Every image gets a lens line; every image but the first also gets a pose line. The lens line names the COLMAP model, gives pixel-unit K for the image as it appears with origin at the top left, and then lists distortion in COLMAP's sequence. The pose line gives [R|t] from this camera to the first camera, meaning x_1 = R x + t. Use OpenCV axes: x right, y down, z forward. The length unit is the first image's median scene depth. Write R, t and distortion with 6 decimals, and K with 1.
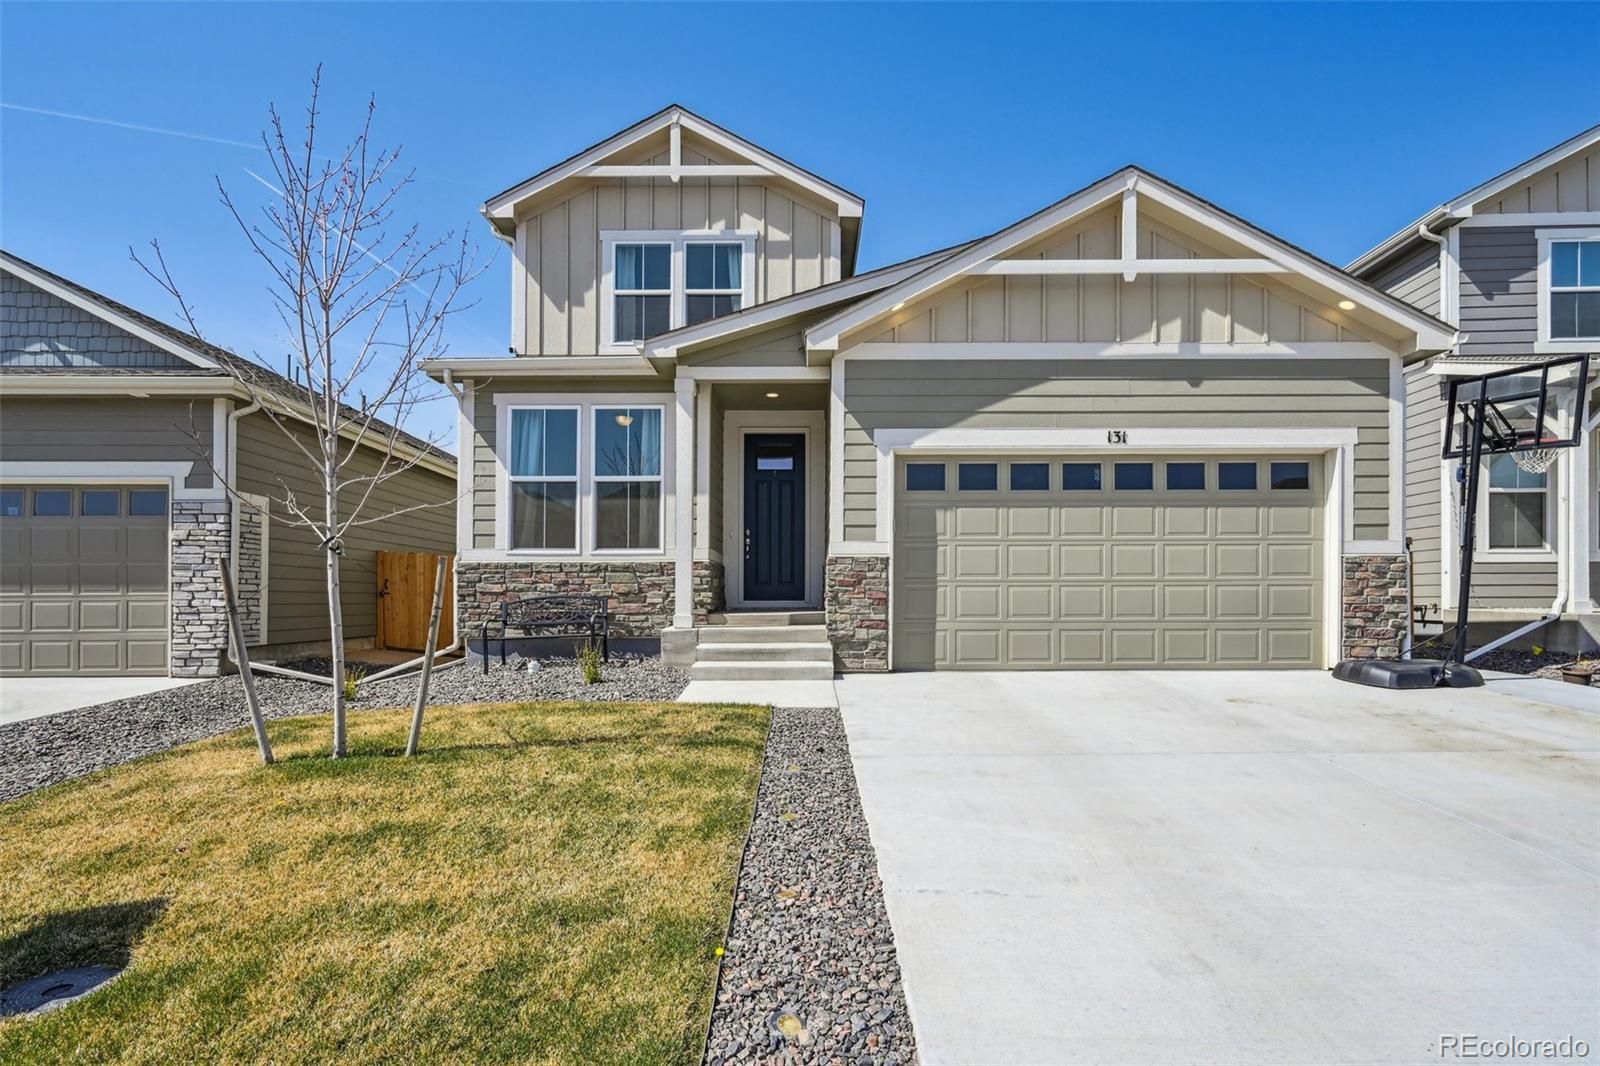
lens RADIAL K [[729.9, 0, 834.9], [0, 729.9, 586.0], [0, 0, 1]] dist [-0.000473, 0.001135]
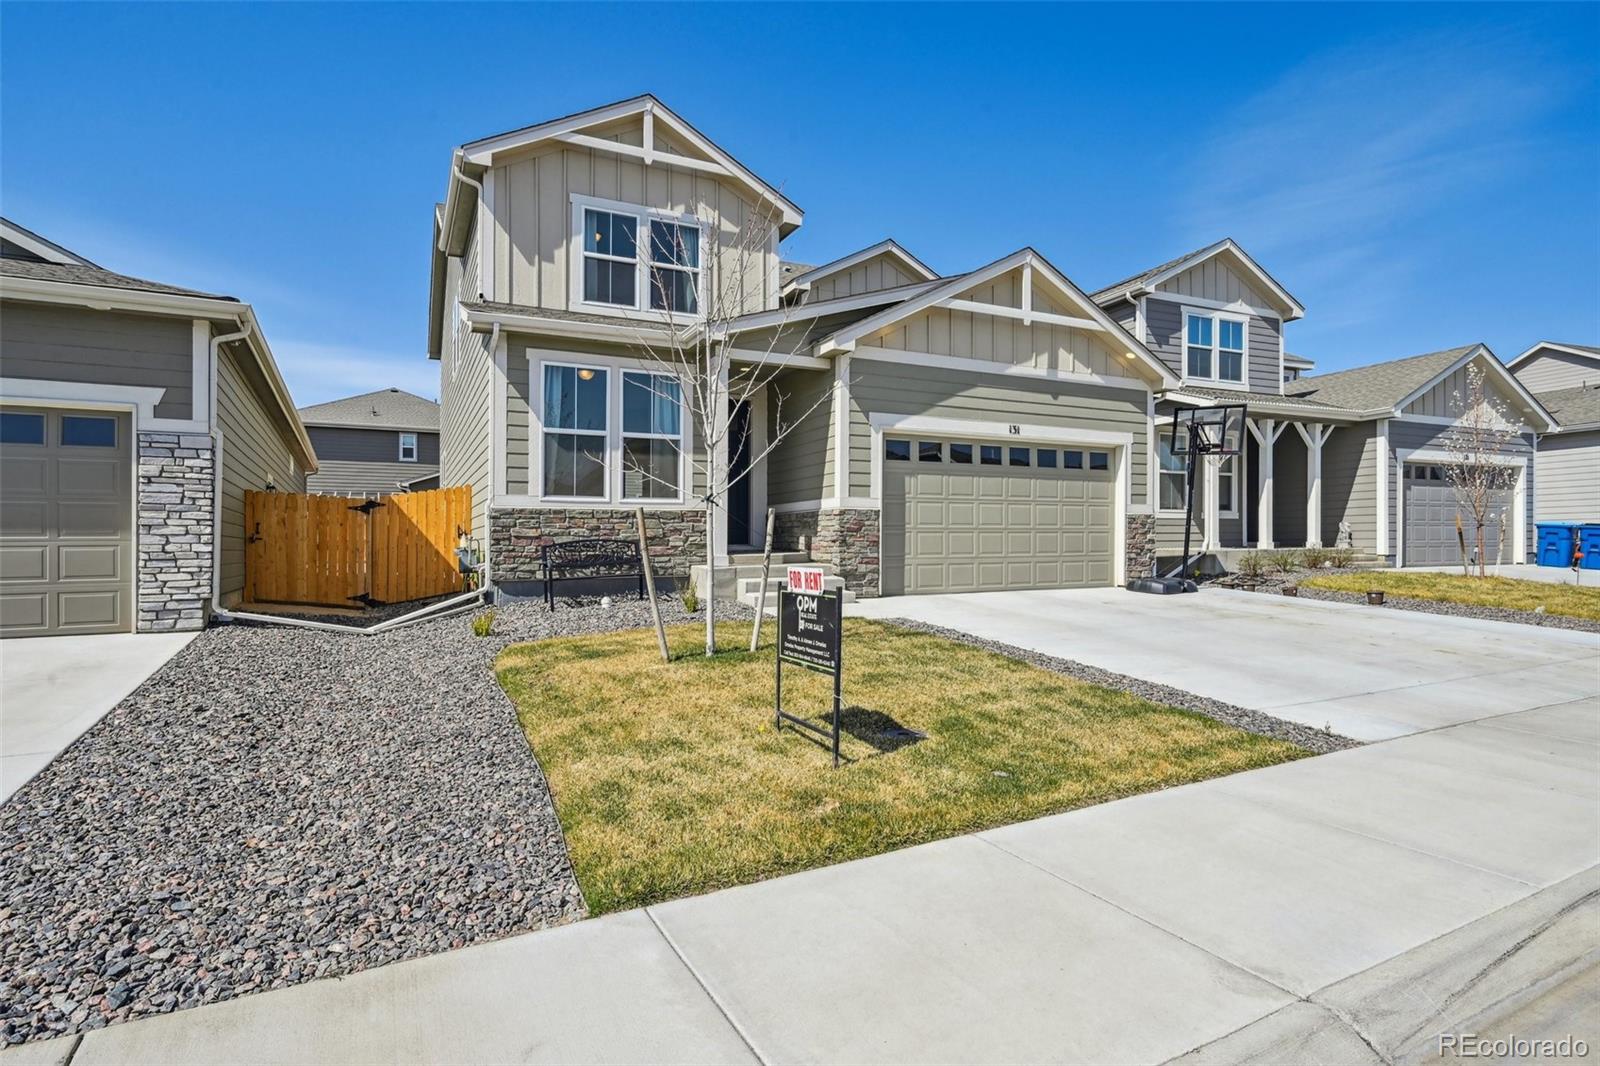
lens RADIAL K [[827.4, 0, 793.5], [0, 827.4, 534.5], [0, 0, 1]] dist [0.003783, 0.000019]
pose [[0.894253, 0.002598, 0.447555, -0.661018], [-0.002674, 0.999996, -0.000462, 0.005451], [-0.447554, -0.000784, 0.894257, -0.244996]]
